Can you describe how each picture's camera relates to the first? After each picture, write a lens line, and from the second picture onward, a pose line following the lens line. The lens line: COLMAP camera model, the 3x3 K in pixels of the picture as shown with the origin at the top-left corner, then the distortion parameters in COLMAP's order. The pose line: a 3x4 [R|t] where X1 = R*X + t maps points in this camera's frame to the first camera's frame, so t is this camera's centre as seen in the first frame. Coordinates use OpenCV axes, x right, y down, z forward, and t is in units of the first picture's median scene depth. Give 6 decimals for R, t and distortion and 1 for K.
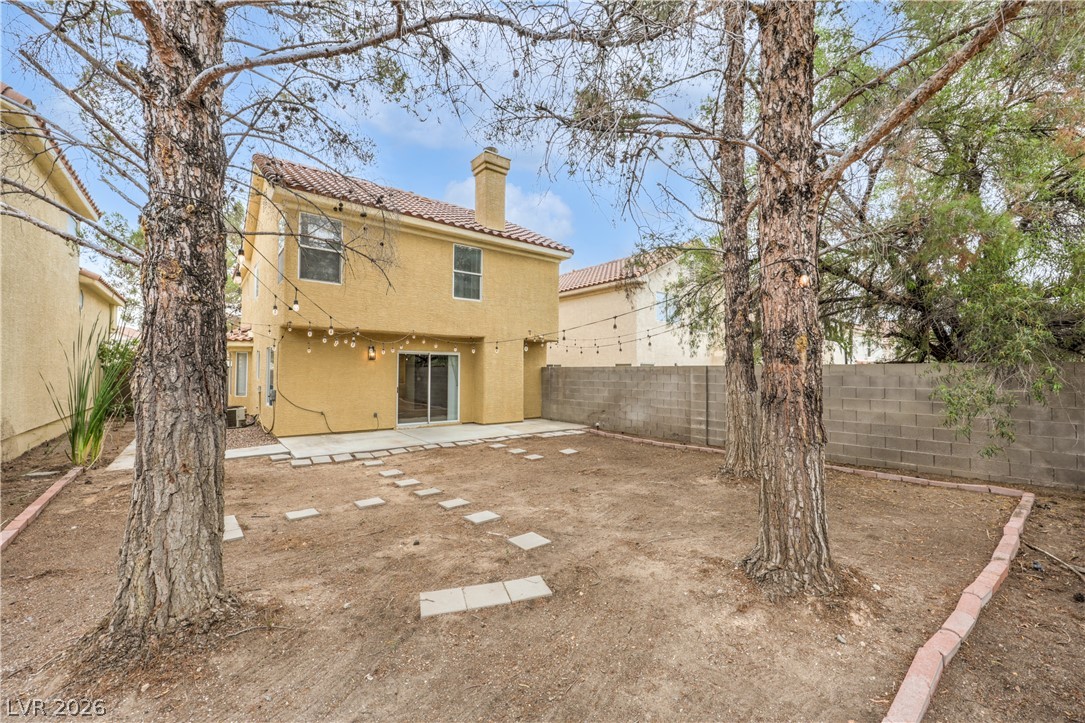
lens RADIAL K [[443.4, 0, 558.2], [0, 443.4, 360.3], [0, 0, 1]] dist [-0.001270, -0.000252]
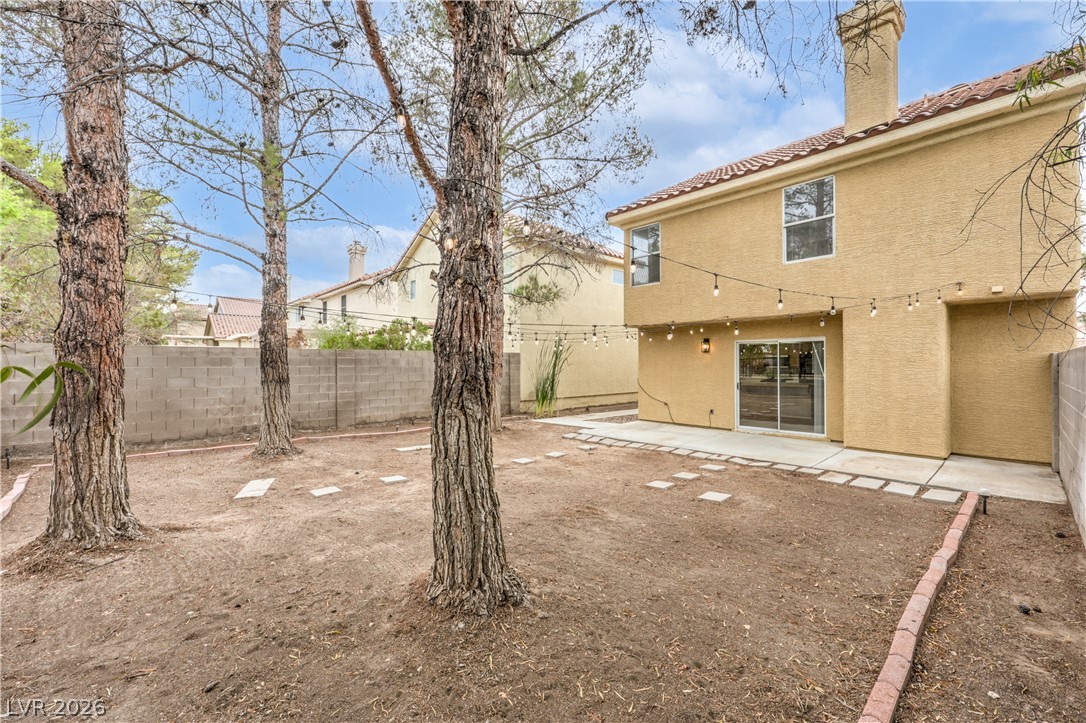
lens RADIAL K [[441.3, 0, 546.8], [0, 441.3, 359.5], [0, 0, 1]] dist [-0.000635, -0.000199]
pose [[0.056405, -0.016765, -0.998267, 0.496441], [0.030273, 0.999428, -0.015074, 0.017227], [0.997949, -0.029371, 0.056880, 0.602577]]
